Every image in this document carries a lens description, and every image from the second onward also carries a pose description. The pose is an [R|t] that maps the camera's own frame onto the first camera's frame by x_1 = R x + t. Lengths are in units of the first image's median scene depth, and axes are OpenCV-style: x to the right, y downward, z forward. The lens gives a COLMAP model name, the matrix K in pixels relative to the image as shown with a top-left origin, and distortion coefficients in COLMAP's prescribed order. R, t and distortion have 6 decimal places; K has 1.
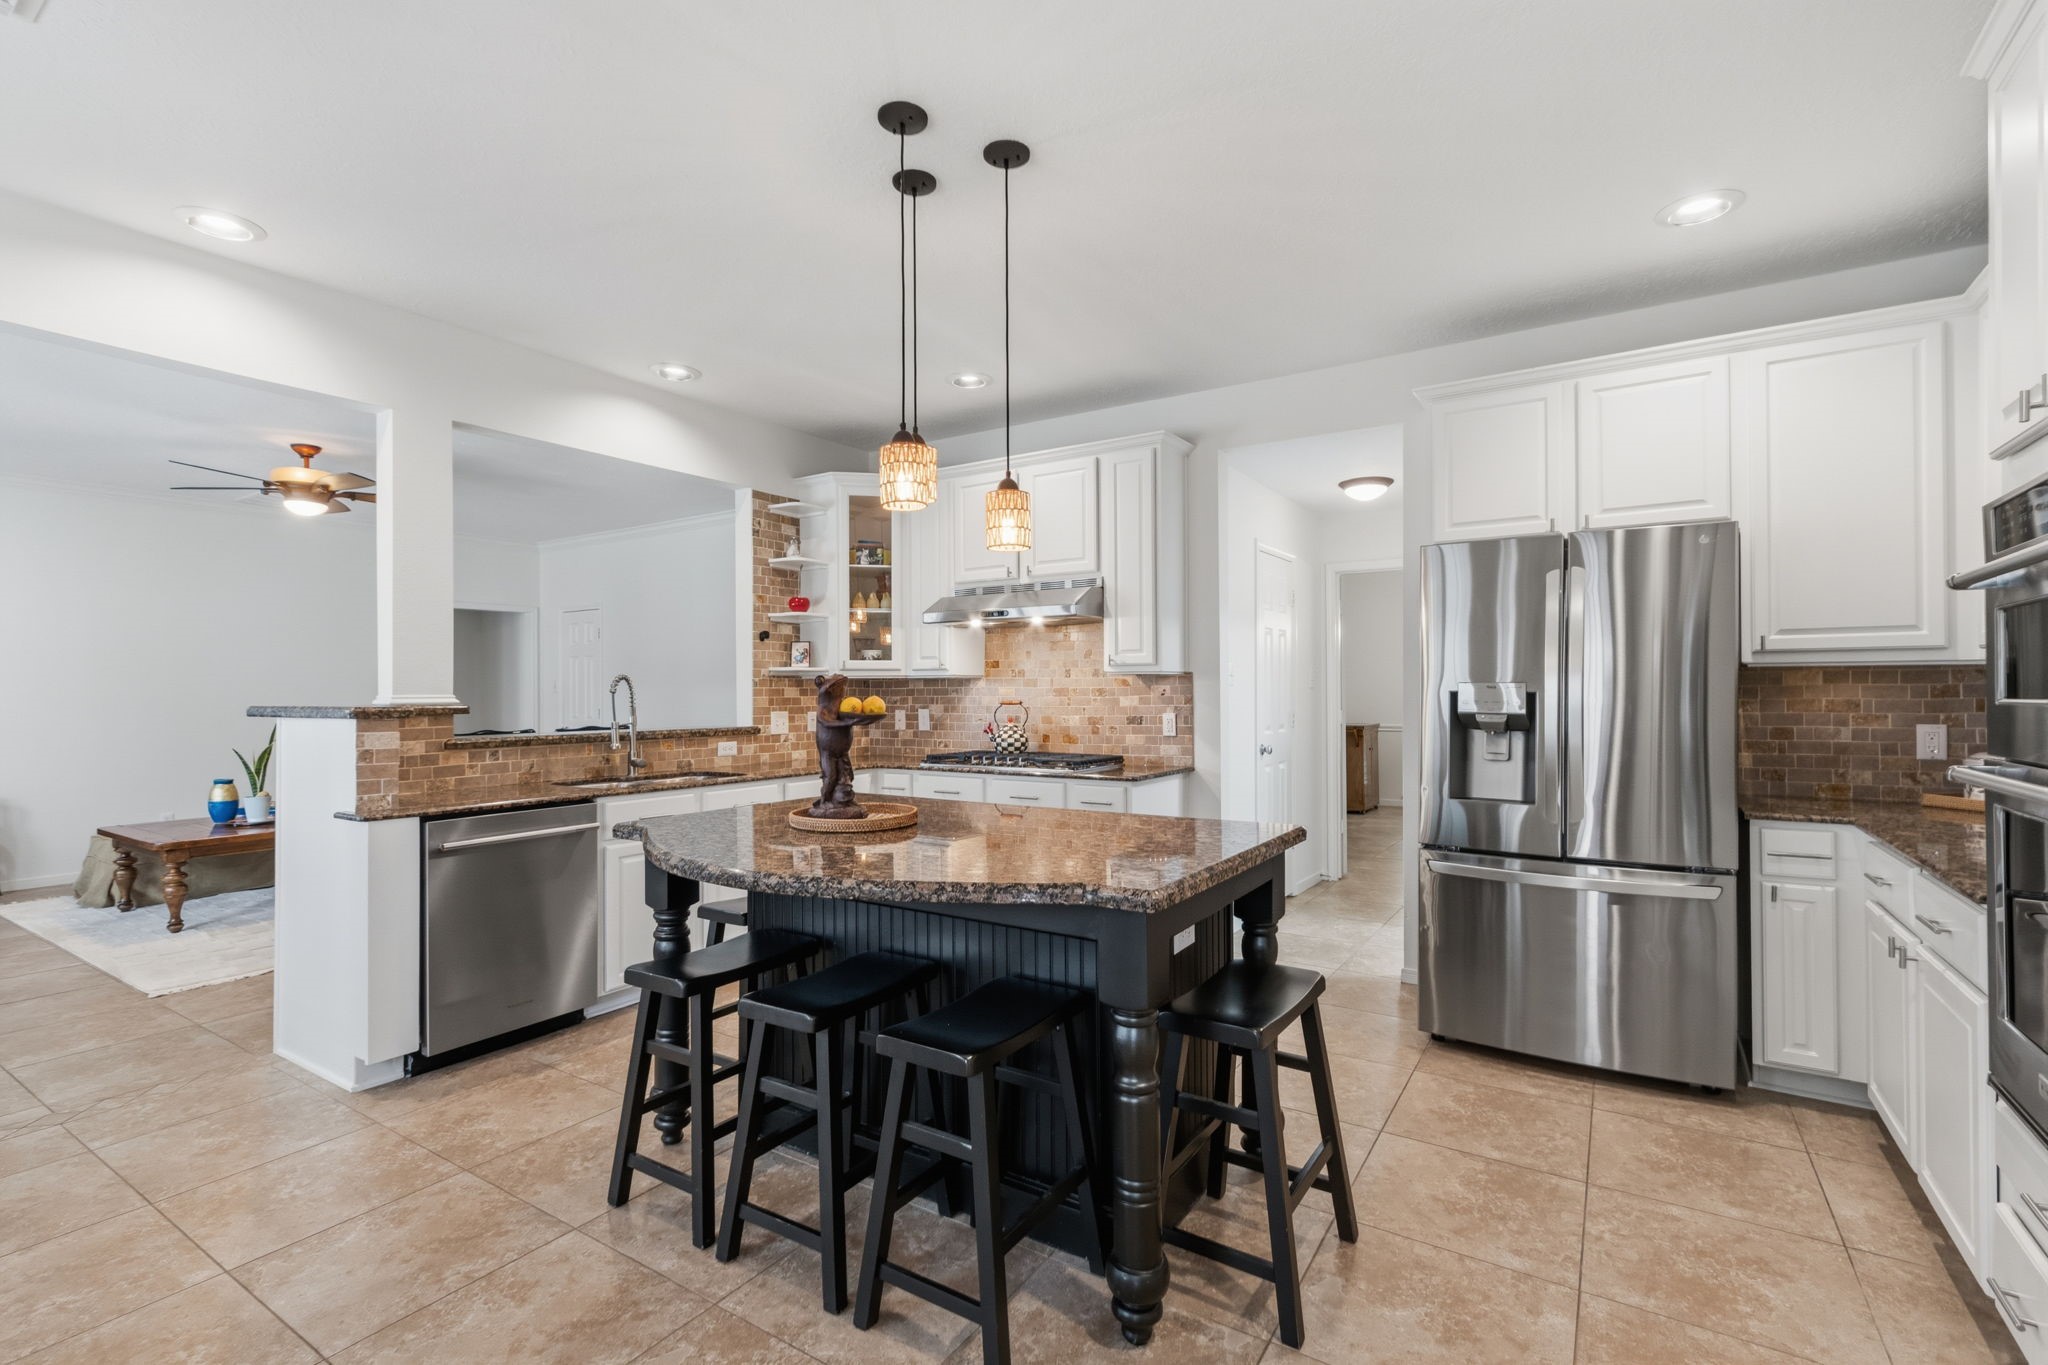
lens RADIAL K [[926.4, 0, 1024.0], [0, 926.4, 682.5], [0, 0, 1]] dist [0.000293, -0.000021]
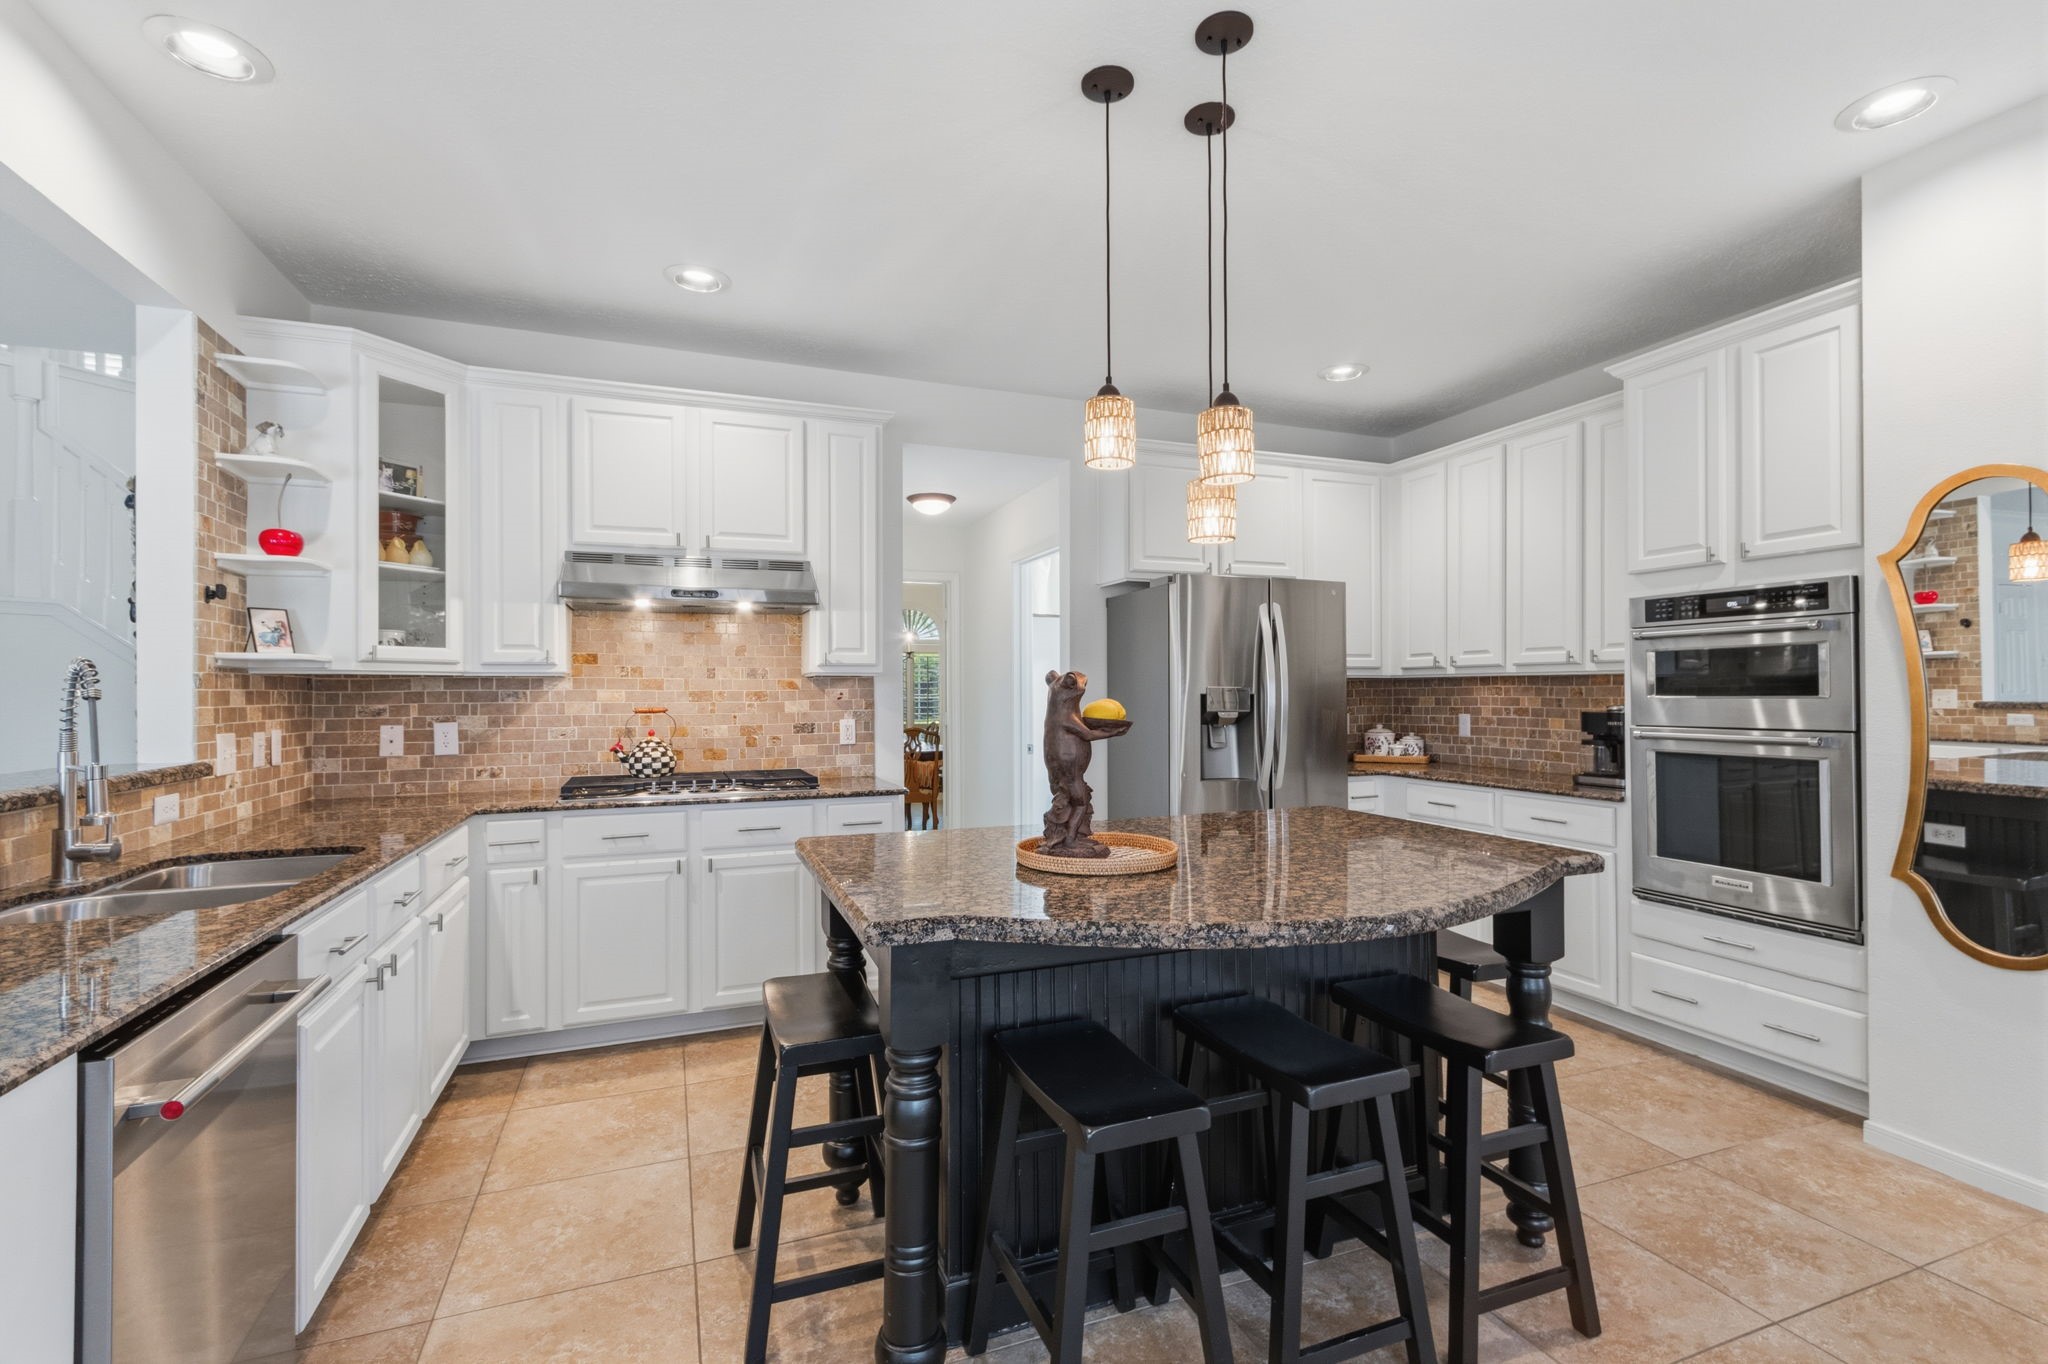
lens RADIAL K [[924.9, 0, 1024.0], [0, 924.9, 682.0], [0, 0, 1]] dist [0.000174, -0.000202]
pose [[0.588314, 0.009798, 0.808573, -0.439014], [-0.005710, 0.999952, -0.007963, 0.002836], [-0.808613, 0.000068, 0.588341, 0.304189]]
